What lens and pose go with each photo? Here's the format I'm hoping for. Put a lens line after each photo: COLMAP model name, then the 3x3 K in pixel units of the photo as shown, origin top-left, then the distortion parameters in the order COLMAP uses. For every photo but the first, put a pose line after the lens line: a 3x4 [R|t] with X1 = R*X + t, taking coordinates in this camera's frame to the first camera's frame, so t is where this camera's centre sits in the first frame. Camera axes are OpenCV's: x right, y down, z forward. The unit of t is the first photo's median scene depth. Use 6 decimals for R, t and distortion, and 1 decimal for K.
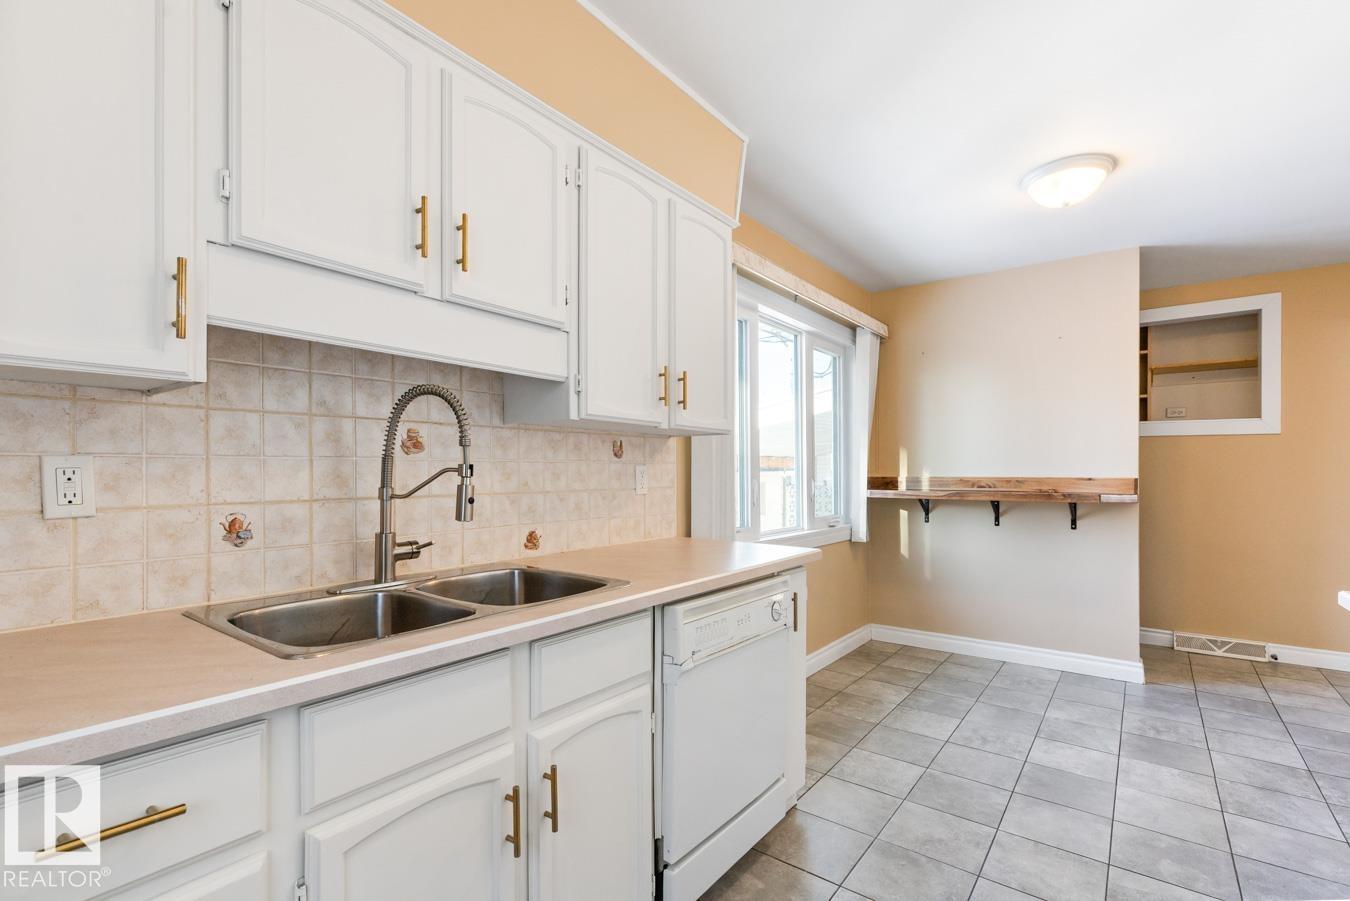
lens RADIAL K [[618.1, 0, 674.8], [0, 618.1, 474.5], [0, 0, 1]] dist [-0.000451, -0.000139]
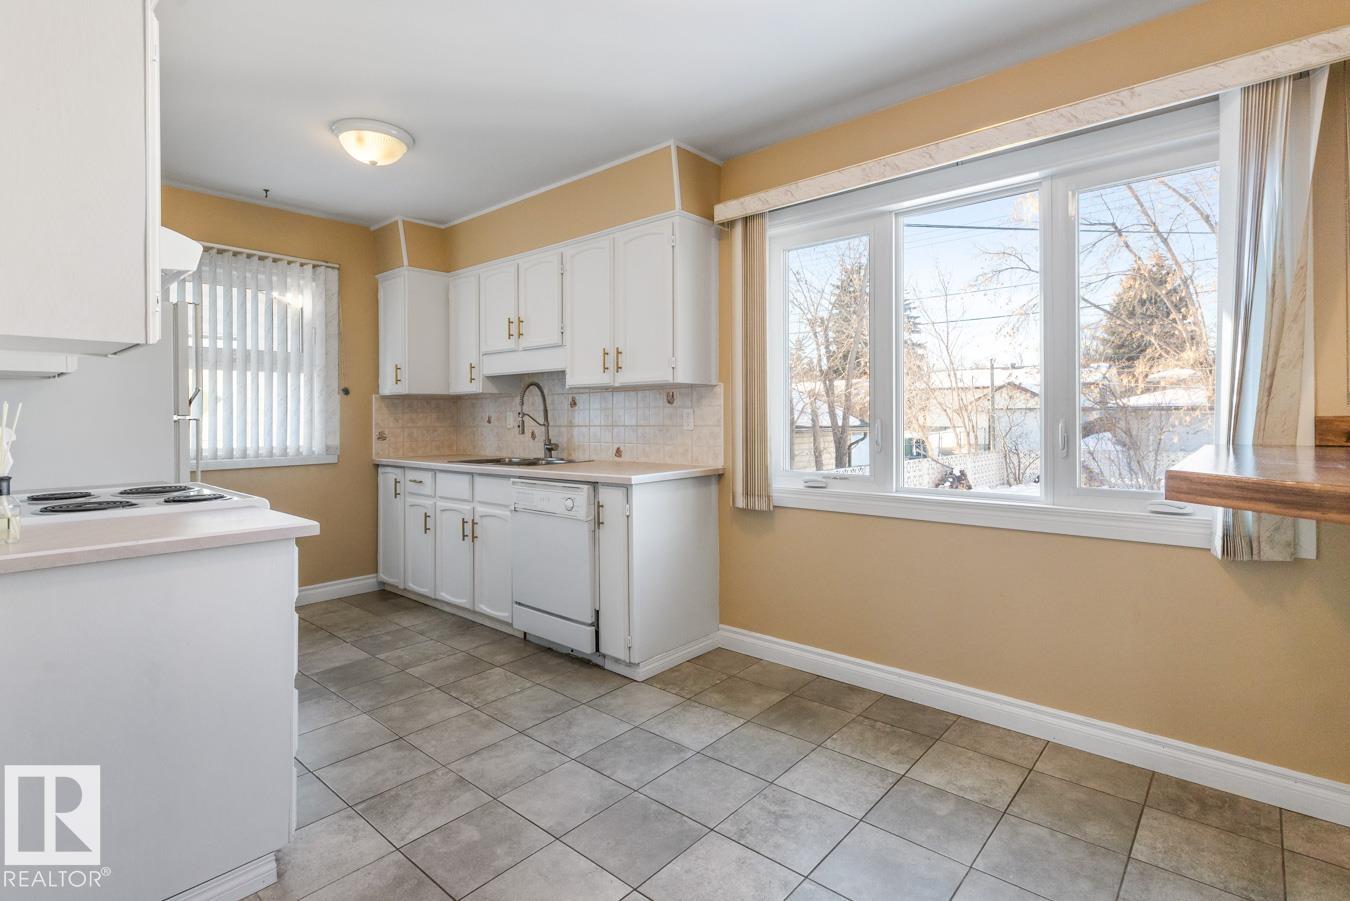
lens RADIAL K [[651.2, 0, 690.5], [0, 651.2, 416.0], [0, 0, 1]] dist [0.001740, 0.000164]
pose [[-0.054515, 0.000465, -0.998513, 1.445389], [0.008196, 0.999966, 0.000018, 0.001464], [0.998479, -0.008183, -0.054517, 1.137933]]
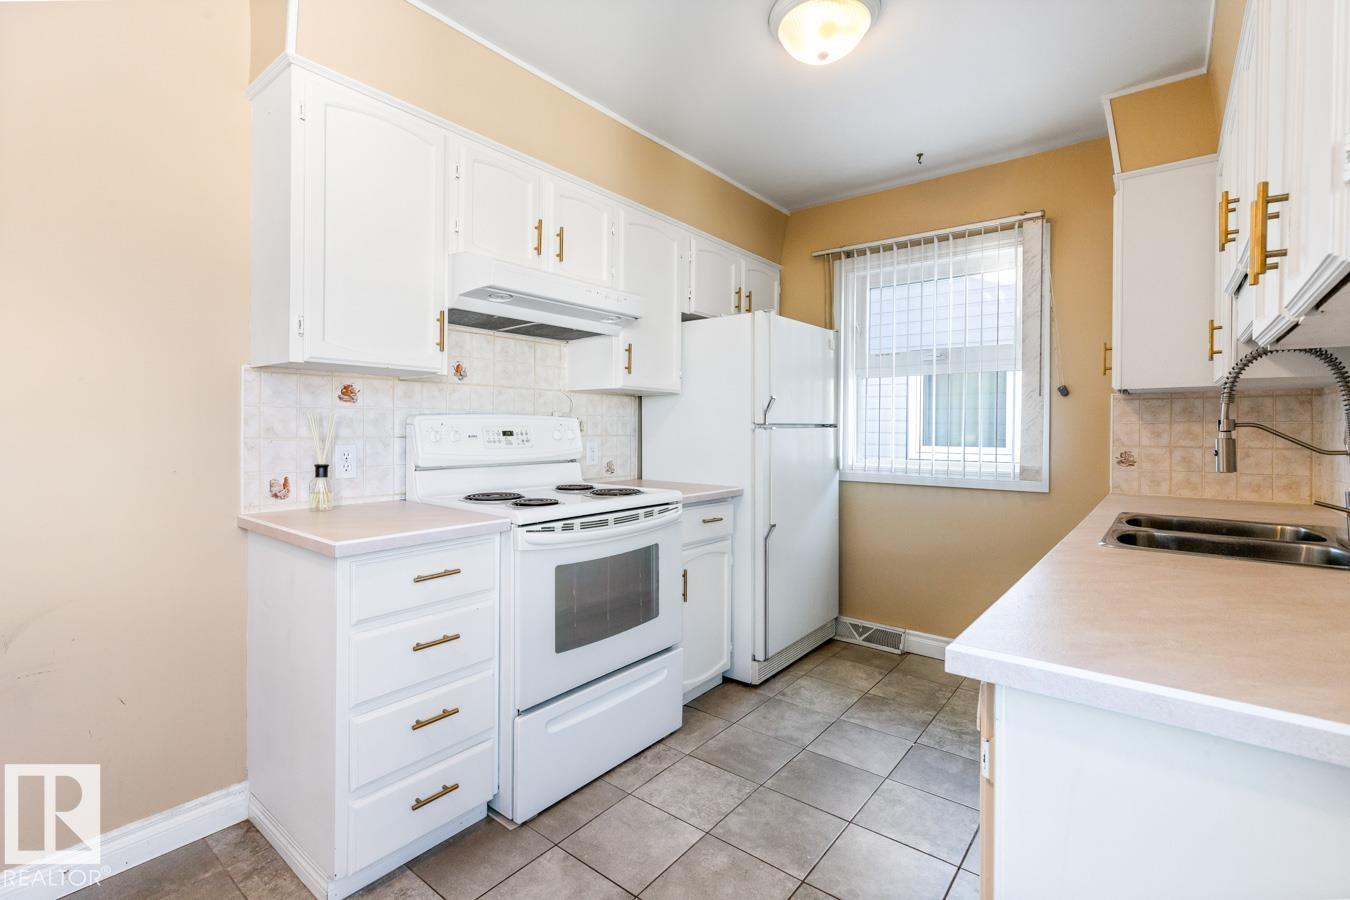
lens RADIAL K [[615.3, 0, 679.9], [0, 615.3, 431.9], [0, 0, 1]] dist [0.000715, 0.000189]
pose [[-0.999788, -0.003853, 0.020230, 0.363803], [-0.003762, 0.999983, 0.004545, 0.000743], [-0.020247, 0.004468, -0.999785, 1.285414]]
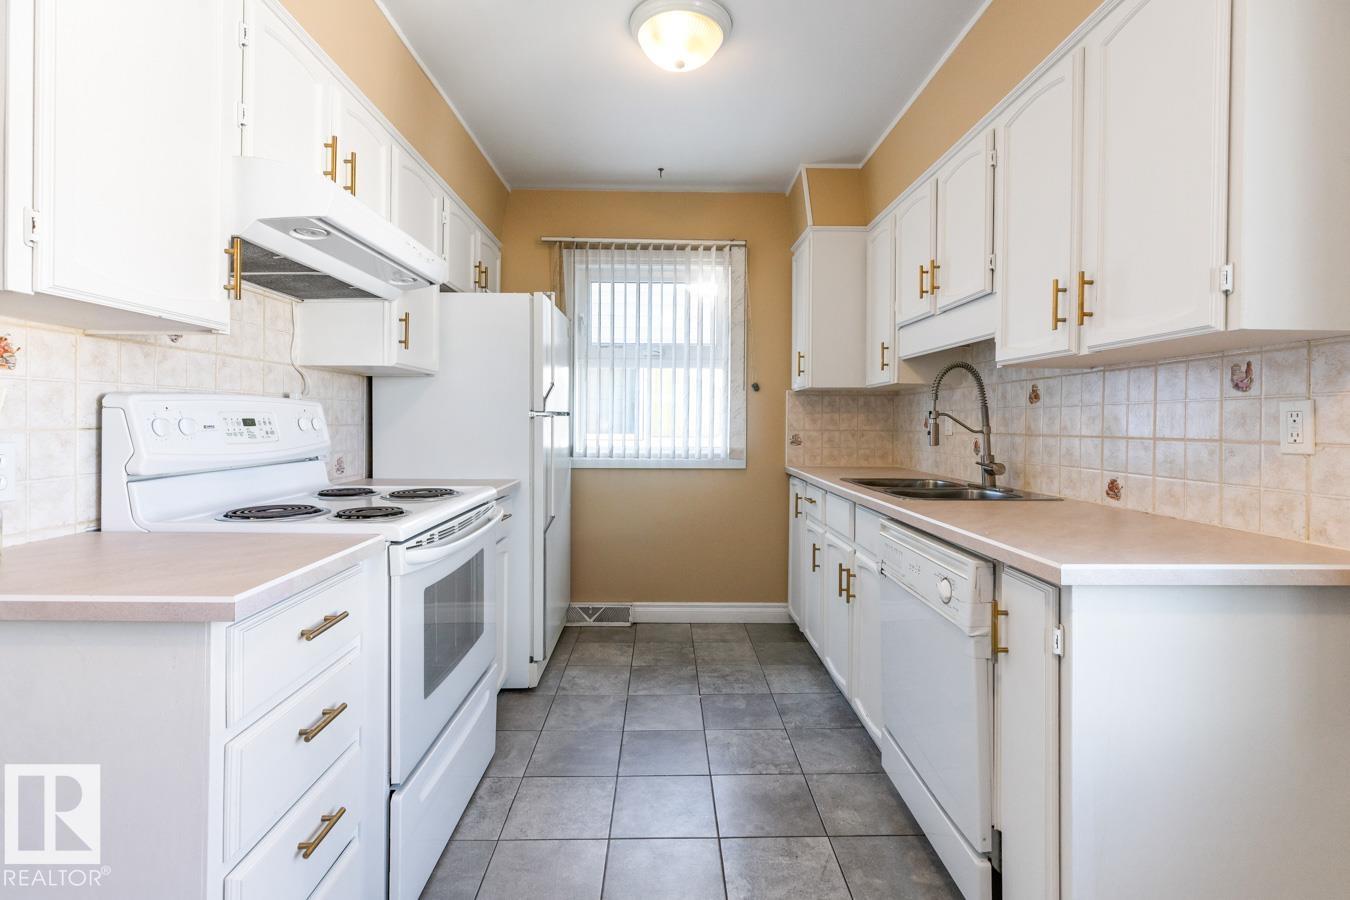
lens RADIAL K [[624.6, 0, 677.4], [0, 624.6, 421.6], [0, 0, 1]] dist [0.000315, 0.000303]
pose [[-0.783926, -0.000970, -0.620854, 0.748909], [-0.003795, 0.999988, 0.003229, 0.004178], [0.620843, 0.004888, -0.783920, 1.148485]]
